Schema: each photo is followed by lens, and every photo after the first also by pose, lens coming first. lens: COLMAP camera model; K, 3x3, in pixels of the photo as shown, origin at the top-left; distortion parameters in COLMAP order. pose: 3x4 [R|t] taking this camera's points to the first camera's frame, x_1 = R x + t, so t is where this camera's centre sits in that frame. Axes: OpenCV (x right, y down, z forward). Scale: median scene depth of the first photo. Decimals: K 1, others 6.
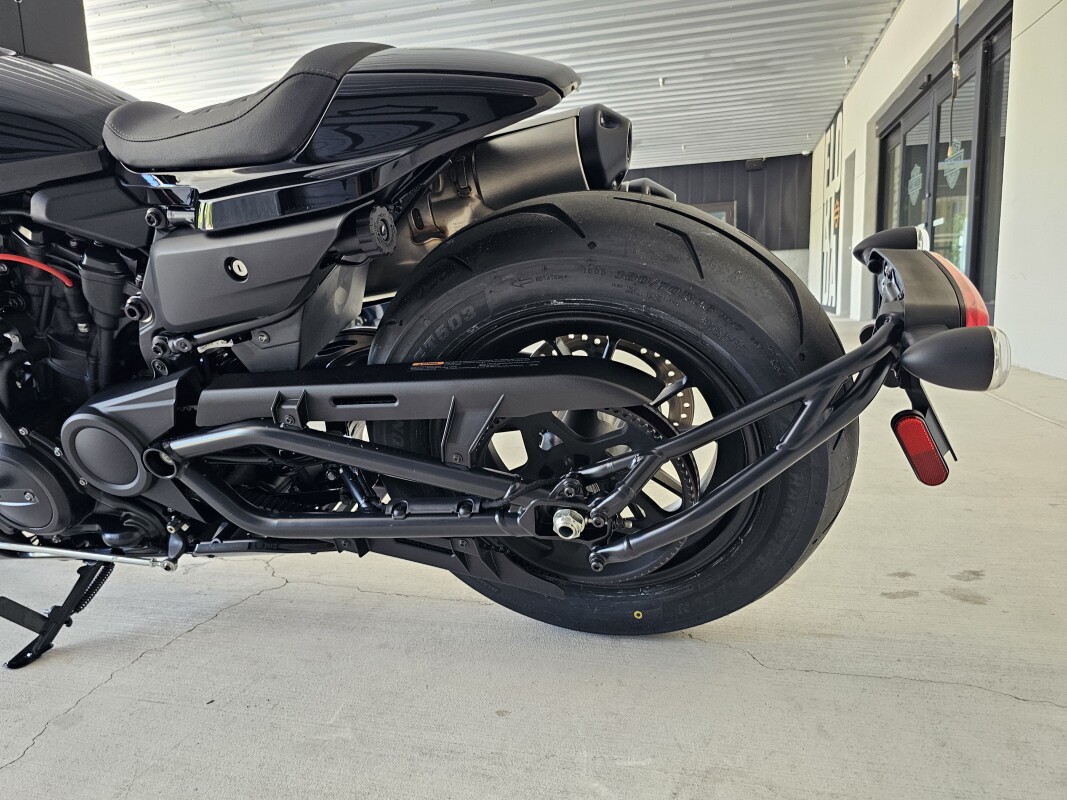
lens RADIAL K [[710.3, 0, 586.6], [0, 710.3, 403.4], [0, 0, 1]] dist [0.065294, -0.055374]
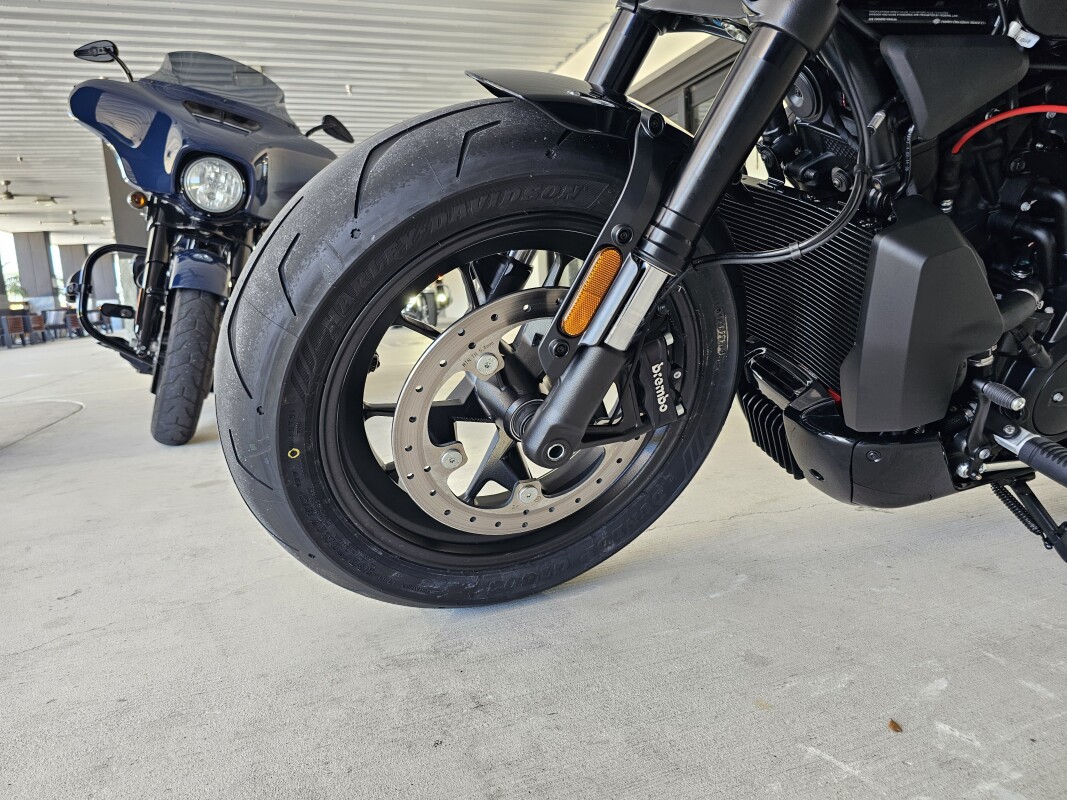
lens RADIAL K [[701.6, 0, 530.5], [0, 701.6, 393.9], [0, 0, 1]] dist [0.059648, -0.052760]
pose [[0.834901, -0.088537, 0.543232, -0.405056], [0.112723, 0.993562, -0.011314, 0.014422], [-0.538733, 0.070681, 0.839506, 0.141609]]
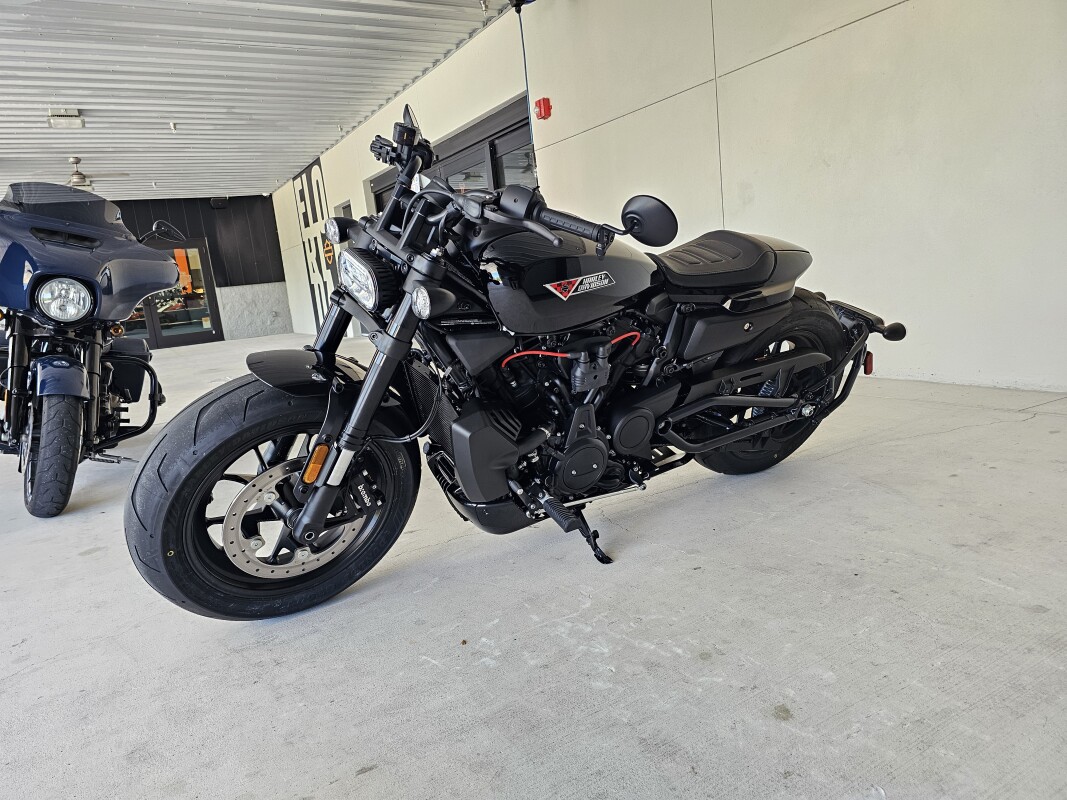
lens RADIAL K [[701.6, 0, 530.5], [0, 701.6, 393.9], [0, 0, 1]] dist [0.059648, -0.052760]
pose [[0.709944, -0.154534, 0.687094, -0.456139], [0.184464, 0.982371, 0.030346, -0.028716], [-0.679671, 0.105200, 0.725934, -0.038383]]
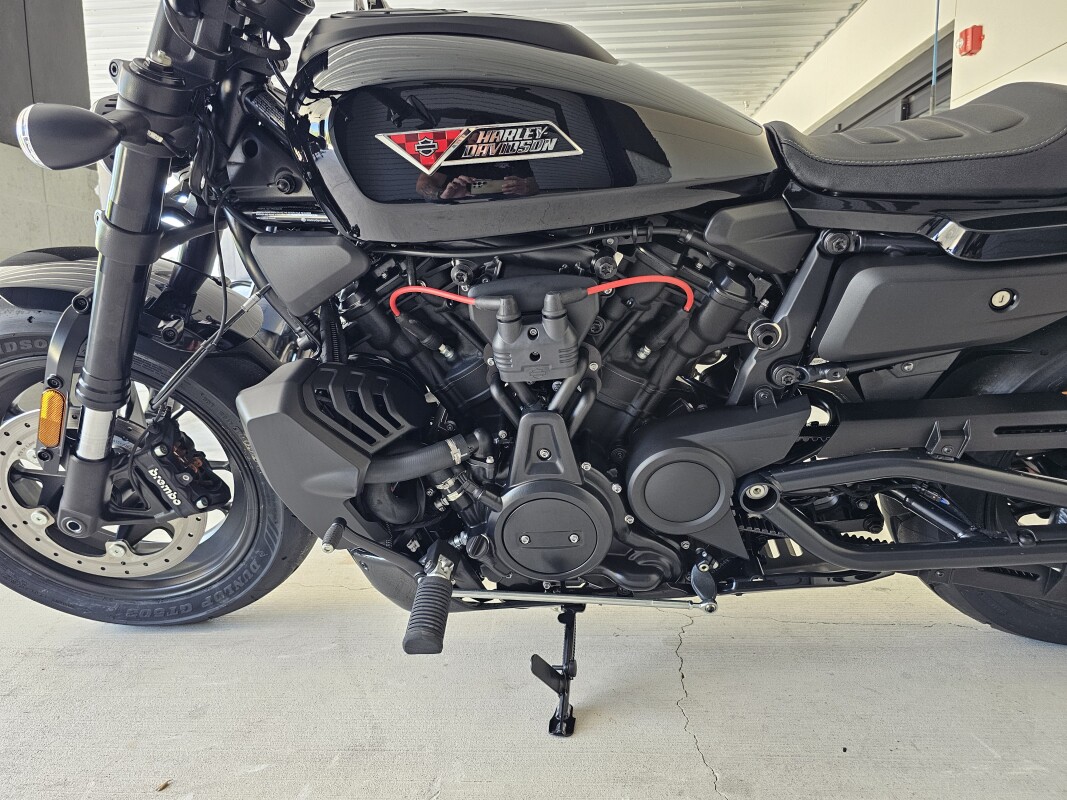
lens RADIAL K [[708.0, 0, 558.9], [0, 708.0, 395.3], [0, 0, 1]] dist [0.003920, -0.000647]
pose [[0.979150, -0.004737, 0.203085, -0.215151], [0.011106, 0.999481, -0.030234, -0.005476], [-0.202837, 0.031859, 0.978694, 0.028880]]
